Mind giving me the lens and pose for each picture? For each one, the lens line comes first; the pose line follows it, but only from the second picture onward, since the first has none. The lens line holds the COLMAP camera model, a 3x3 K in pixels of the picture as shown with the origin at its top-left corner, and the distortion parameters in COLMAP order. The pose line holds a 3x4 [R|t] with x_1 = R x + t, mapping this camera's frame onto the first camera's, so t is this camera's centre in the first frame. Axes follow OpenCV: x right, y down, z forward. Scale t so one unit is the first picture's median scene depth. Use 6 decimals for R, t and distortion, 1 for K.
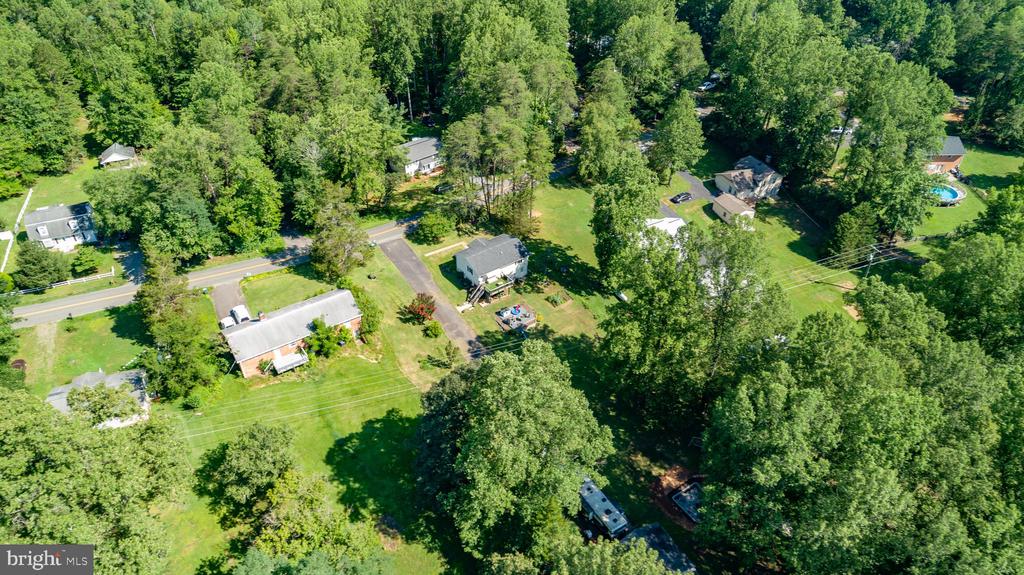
lens RADIAL K [[690.7, 0, 507.2], [0, 690.7, 293.7], [0, 0, 1]] dist [-0.018259, 0.017631]
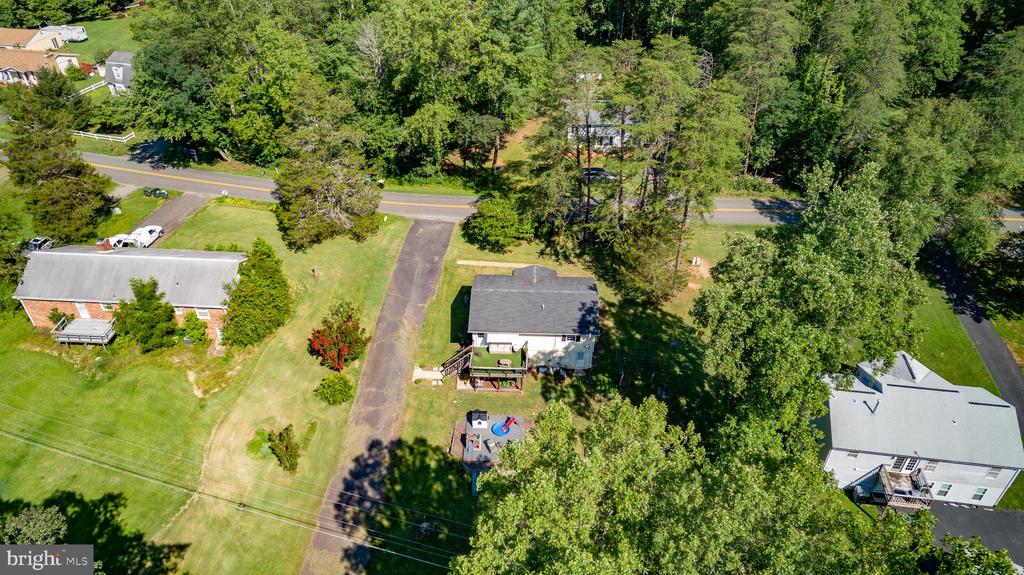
lens RADIAL K [[690.7, 0, 509.2], [0, 690.7, 286.3], [0, 0, 1]] dist [-0.018259, 0.017631]
pose [[0.787354, 0.367158, -0.495246, 0.207399], [-0.378747, 0.921919, 0.081338, -0.101654], [0.486441, 0.123532, 0.864937, 0.548236]]
